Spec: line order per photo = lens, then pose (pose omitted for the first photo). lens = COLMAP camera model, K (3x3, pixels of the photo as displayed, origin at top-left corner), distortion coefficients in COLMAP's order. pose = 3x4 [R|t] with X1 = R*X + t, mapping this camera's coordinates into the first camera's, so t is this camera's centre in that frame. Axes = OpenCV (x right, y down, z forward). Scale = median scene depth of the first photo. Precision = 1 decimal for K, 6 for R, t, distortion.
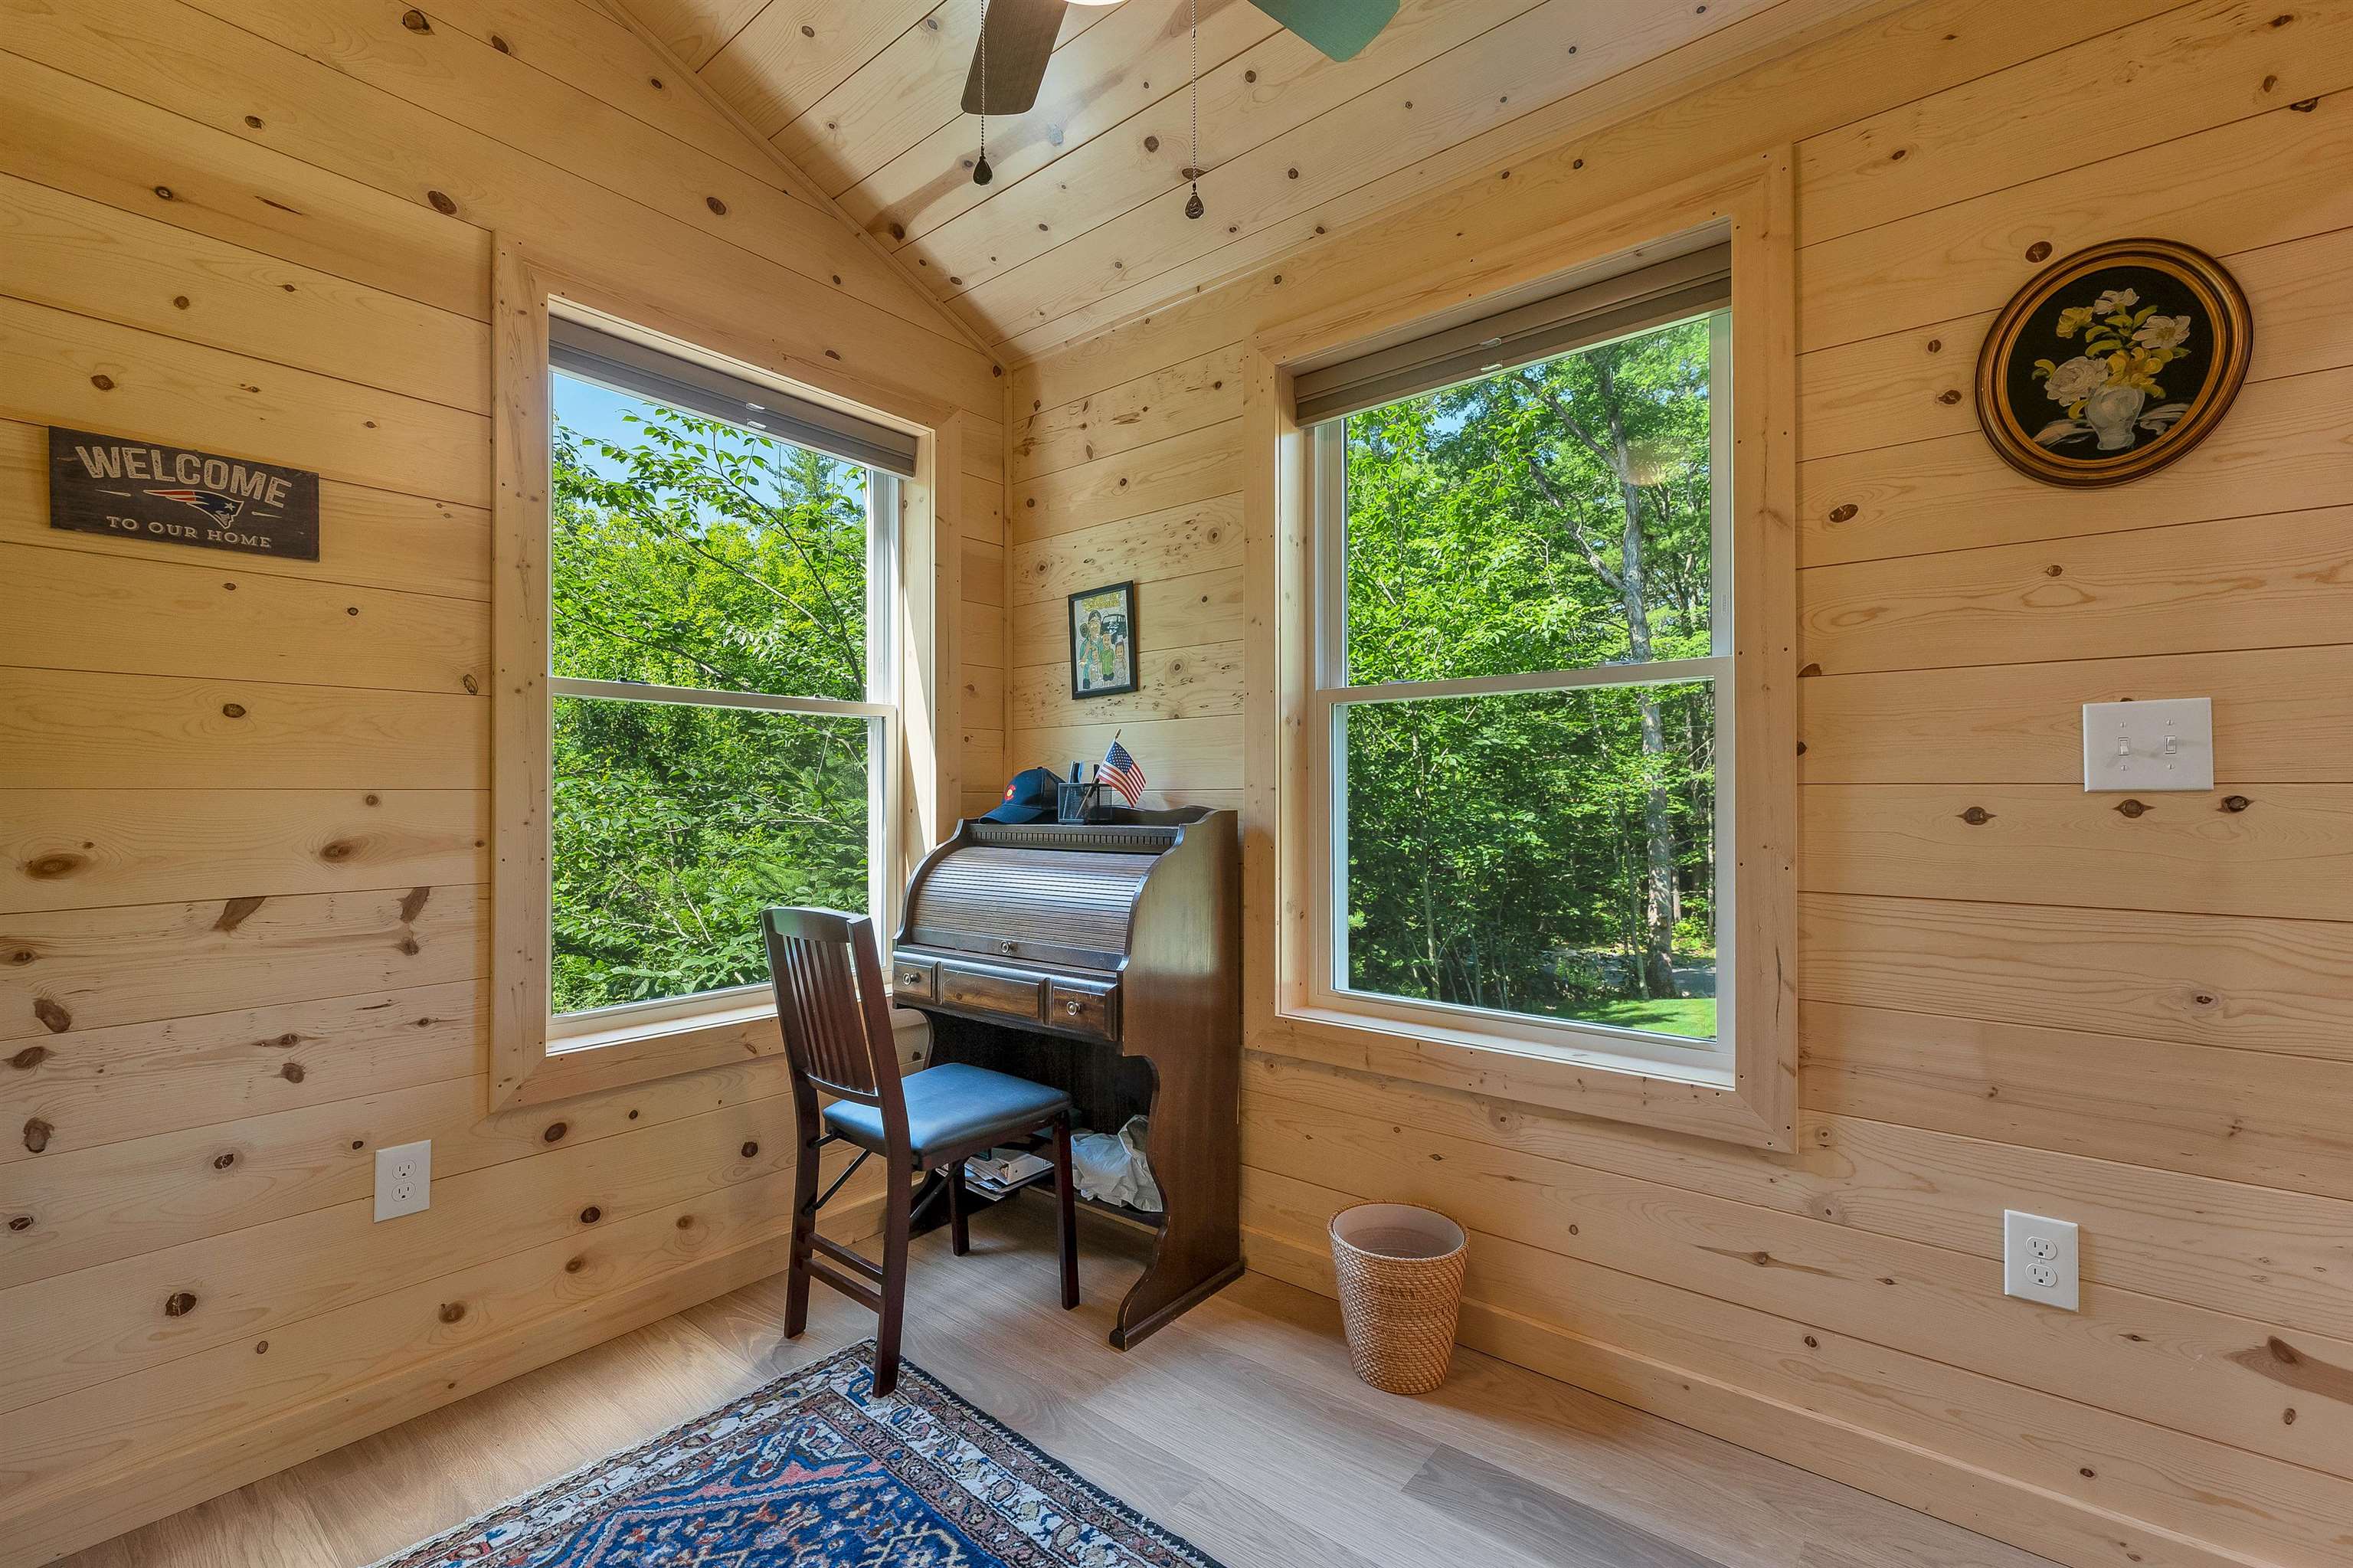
lens RADIAL K [[993.1, 0, 1176.5], [0, 993.1, 784.0], [0, 0, 1]] dist [0.000732, 0.000010]
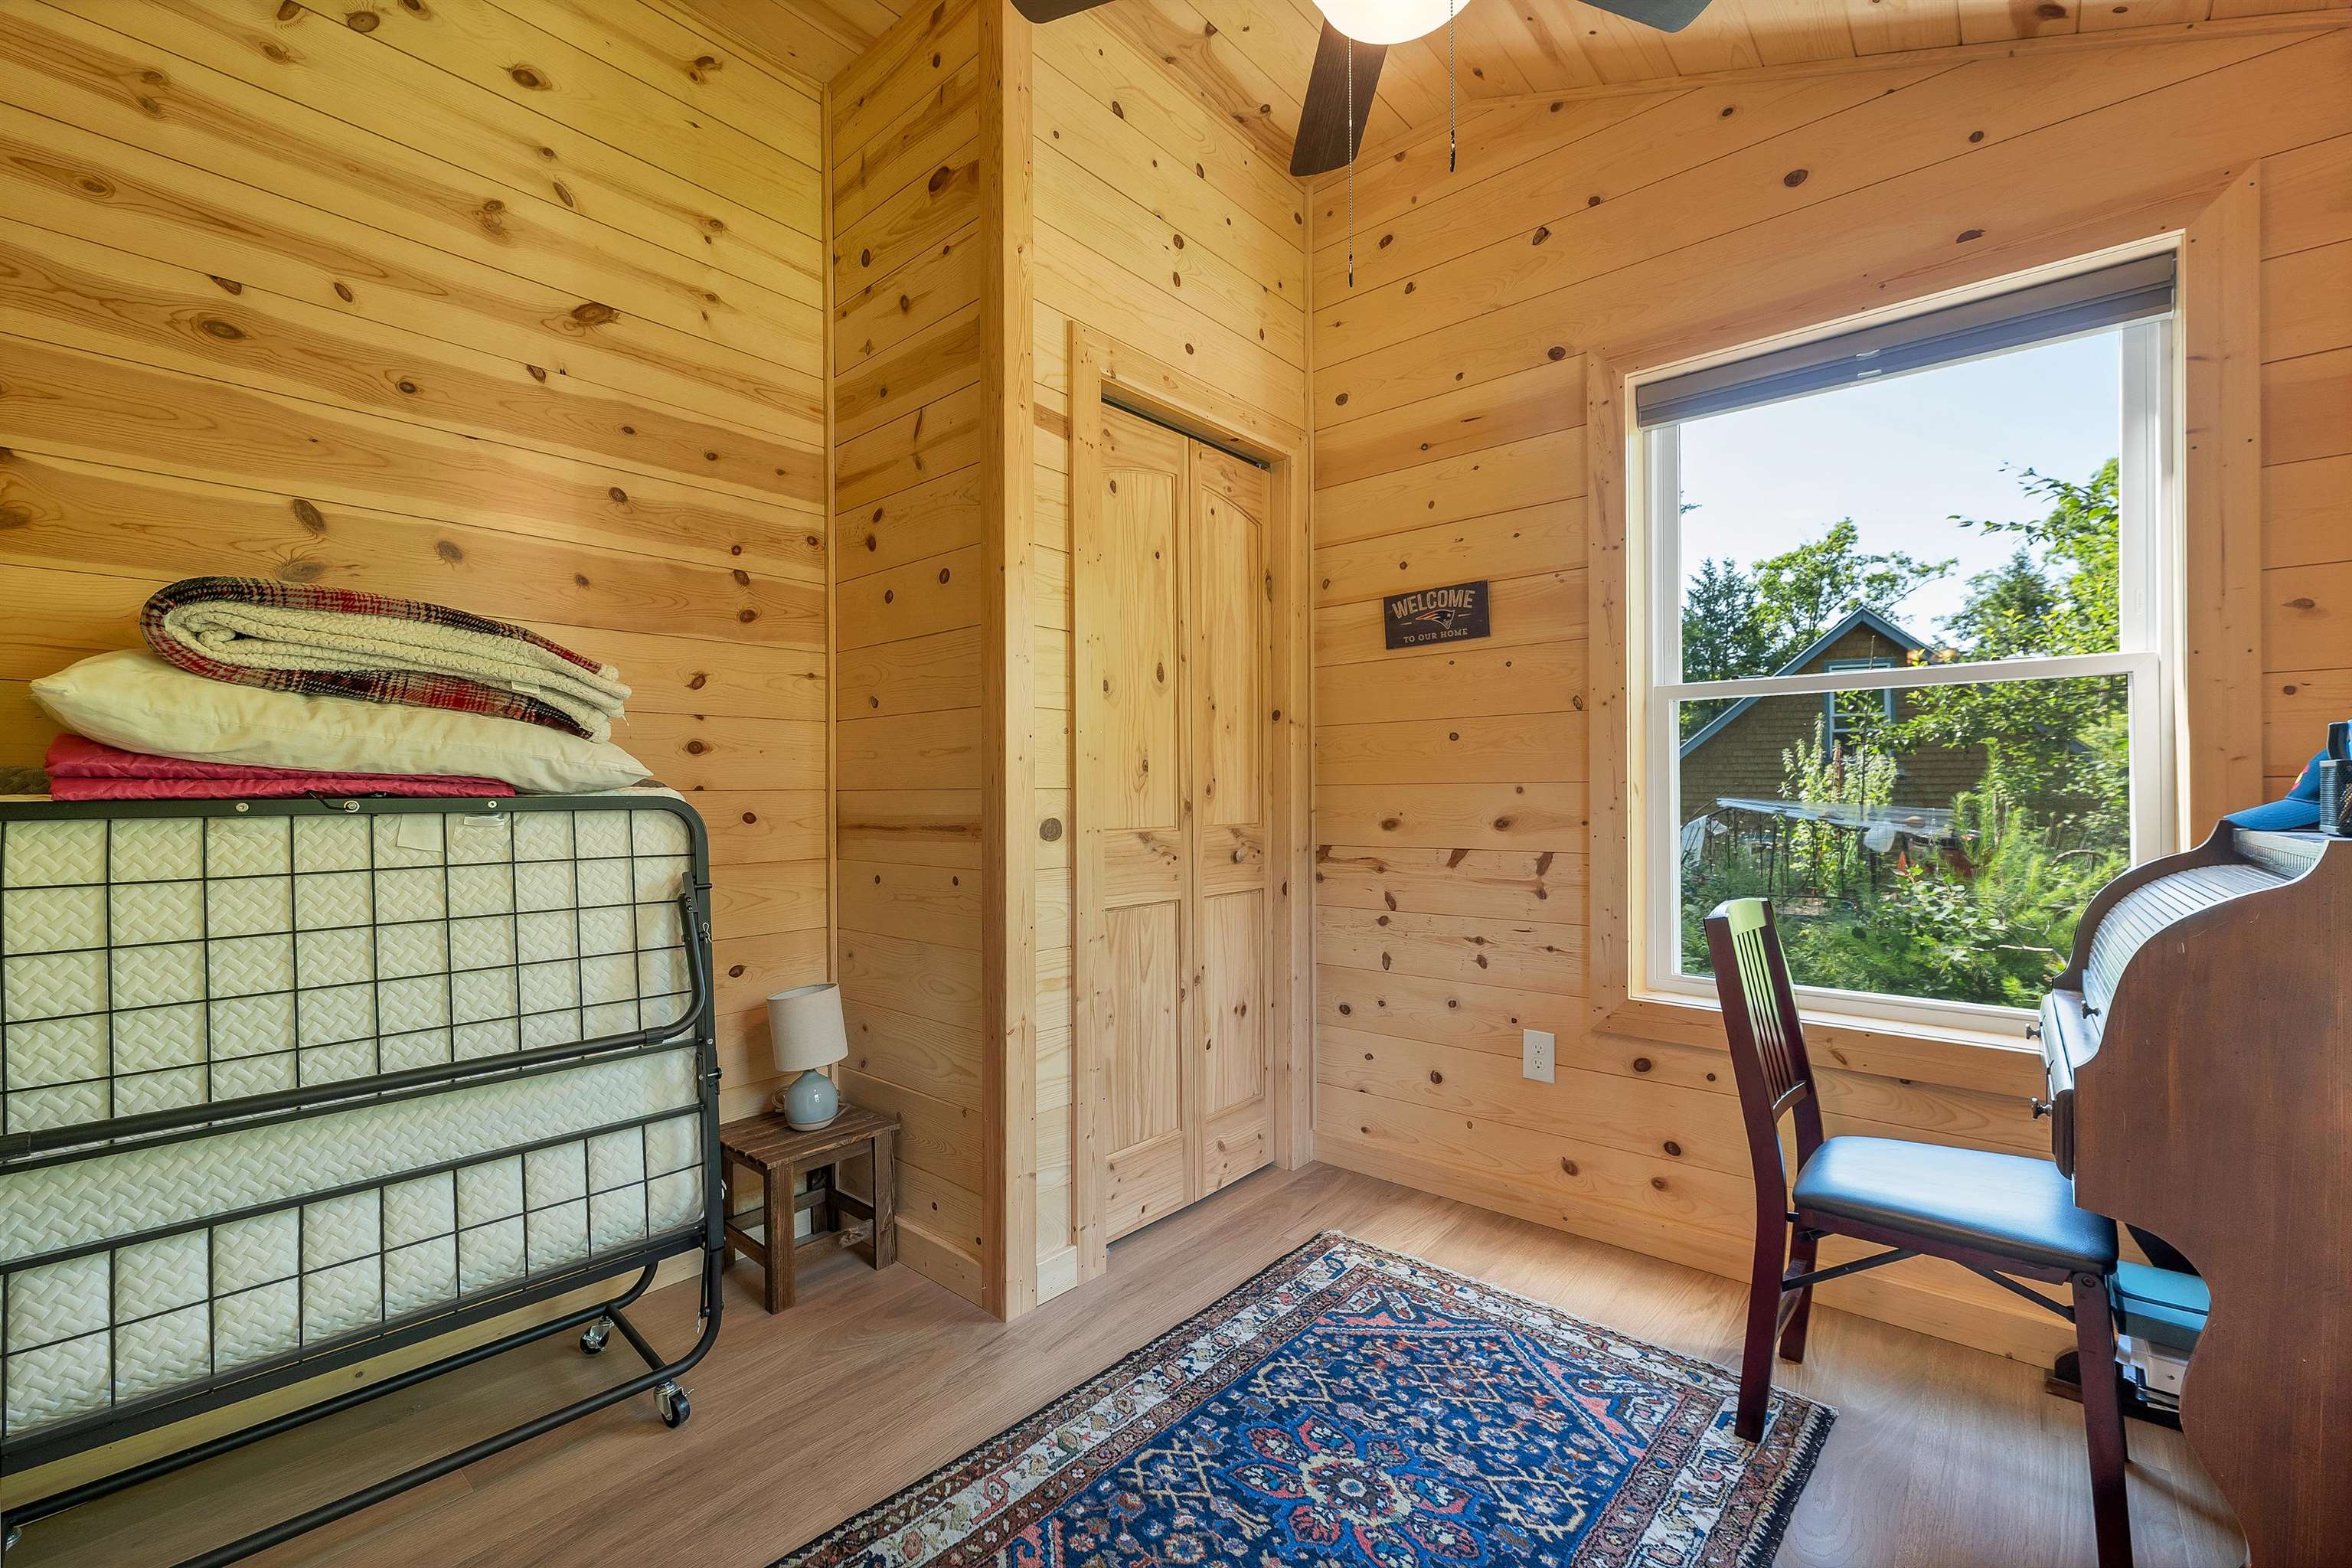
lens RADIAL K [[980.4, 0, 1176.6], [0, 980.4, 781.7], [0, 0, 1]] dist [0.002817, 0.000136]
pose [[-0.024816, -0.006778, -0.999669, 0.715001], [0.017525, 0.999820, -0.007214, 0.006237], [0.999538, -0.017698, -0.024693, 0.575080]]
